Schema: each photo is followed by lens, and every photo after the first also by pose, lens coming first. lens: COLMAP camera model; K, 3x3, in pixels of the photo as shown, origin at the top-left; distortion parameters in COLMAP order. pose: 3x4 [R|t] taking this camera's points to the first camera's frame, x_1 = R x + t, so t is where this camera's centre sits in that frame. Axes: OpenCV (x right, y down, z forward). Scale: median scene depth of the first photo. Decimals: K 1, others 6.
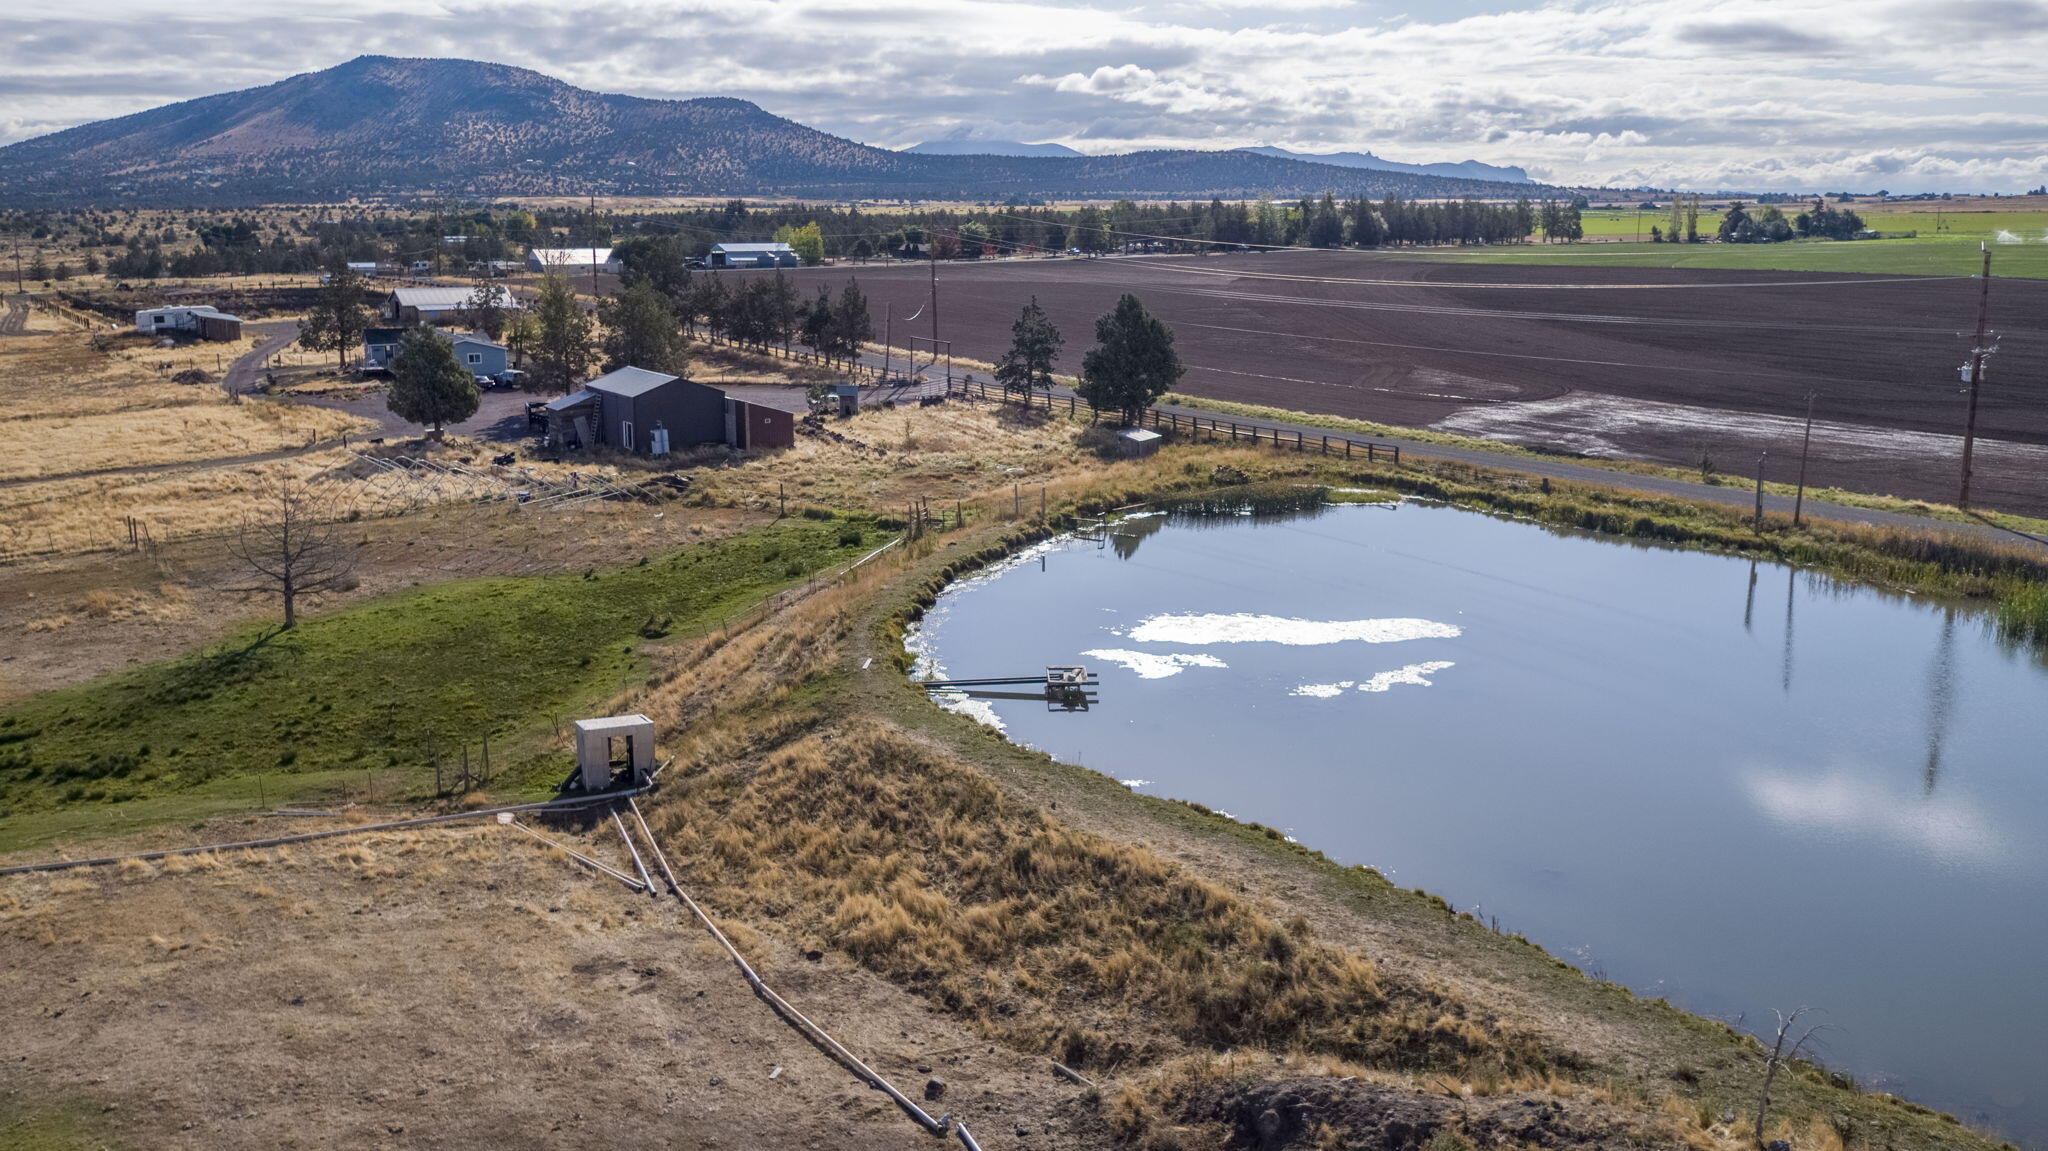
lens RADIAL K [[1813.1, 0, 1024.0], [0, 1813.1, 575.5], [0, 0, 1]] dist [0.003138, 0.002055]
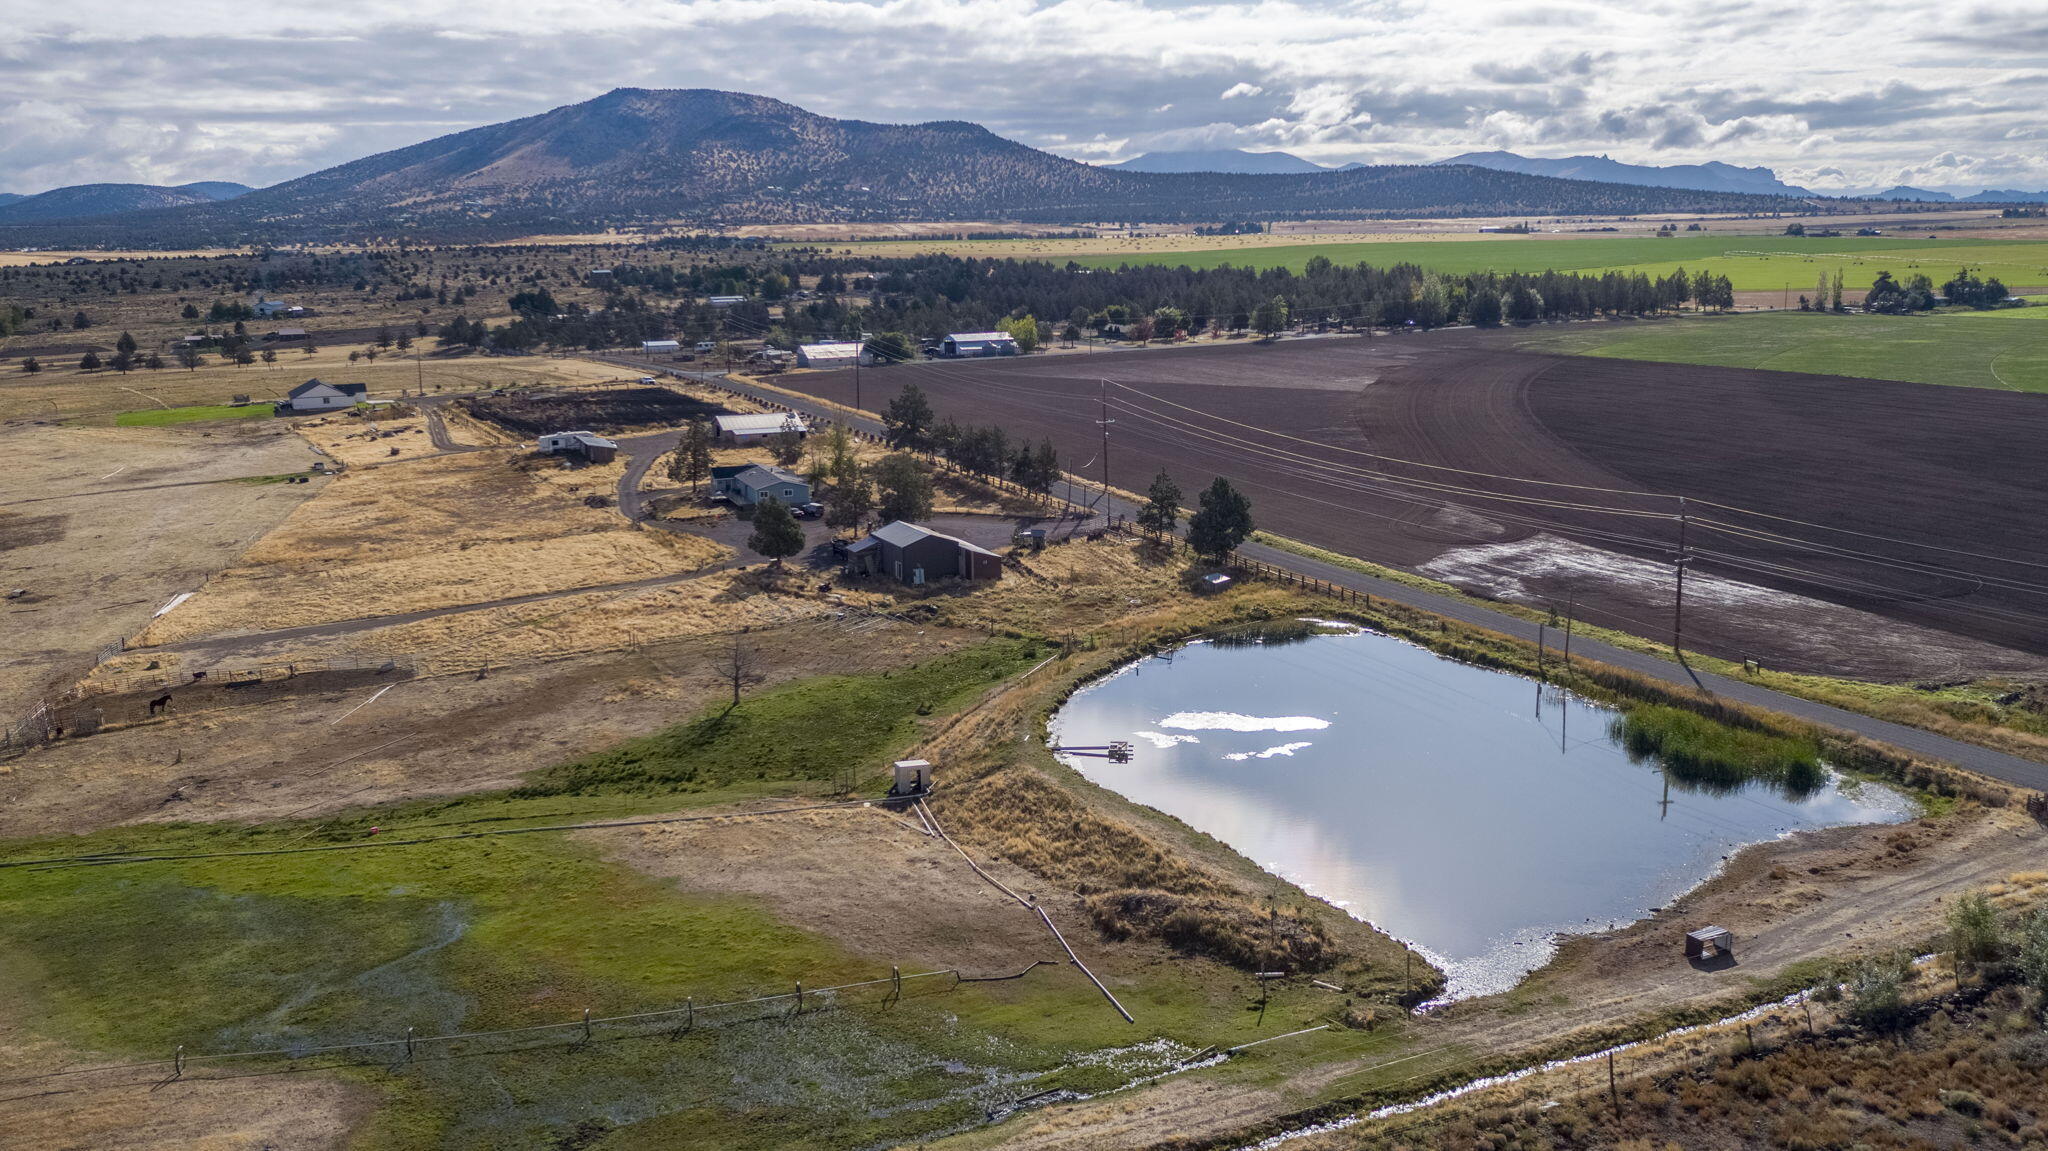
lens RADIAL K [[1813.1, 0, 1024.0], [0, 1813.1, 575.5], [0, 0, 1]] dist [0.003138, 0.002055]
pose [[0.992556, 0.013583, -0.121031, 0.089691], [-0.013986, 0.999899, -0.002482, -0.074216], [0.120985, 0.004156, 0.992646, -0.606553]]
